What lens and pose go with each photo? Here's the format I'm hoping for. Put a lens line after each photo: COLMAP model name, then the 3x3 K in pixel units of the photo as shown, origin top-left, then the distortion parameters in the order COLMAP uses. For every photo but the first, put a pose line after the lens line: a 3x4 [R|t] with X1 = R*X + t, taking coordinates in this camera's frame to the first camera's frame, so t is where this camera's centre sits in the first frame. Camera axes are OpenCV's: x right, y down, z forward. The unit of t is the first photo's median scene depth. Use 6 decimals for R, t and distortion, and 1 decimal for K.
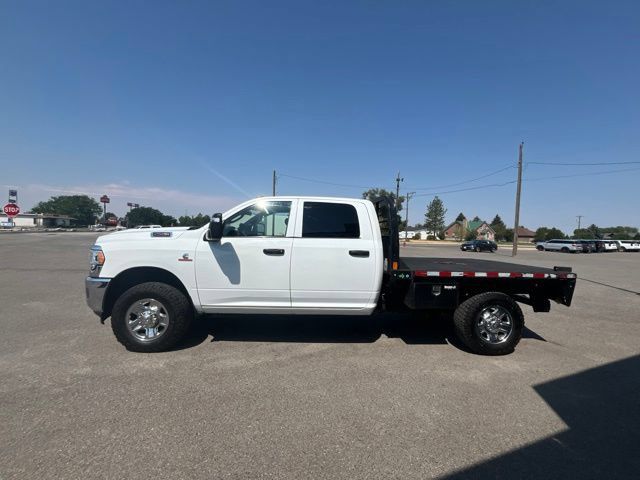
lens RADIAL K [[259.4, 0, 317.6], [0, 259.4, 235.7], [0, 0, 1]] dist [0.000258, -0.000031]
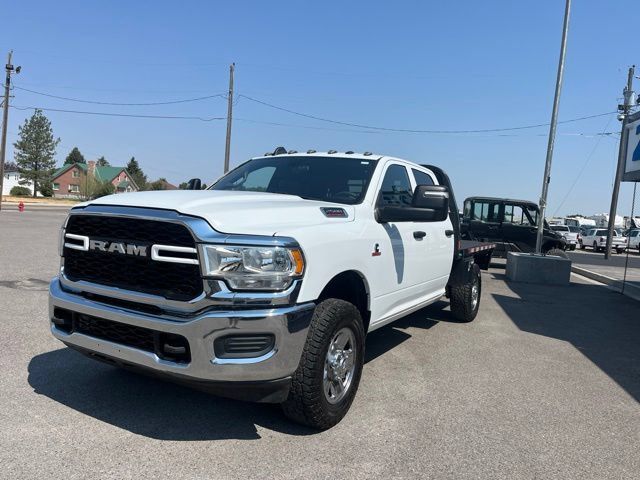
lens RADIAL K [[484.5, 0, 316.1], [0, 484.5, 237.5], [0, 0, 1]] dist [0.075722, -0.101362]
pose [[0.548243, -0.043572, 0.835183, -1.468953], [-0.039321, 0.996194, 0.077784, -0.028320], [-0.835394, -0.075485, 0.544443, 0.465909]]
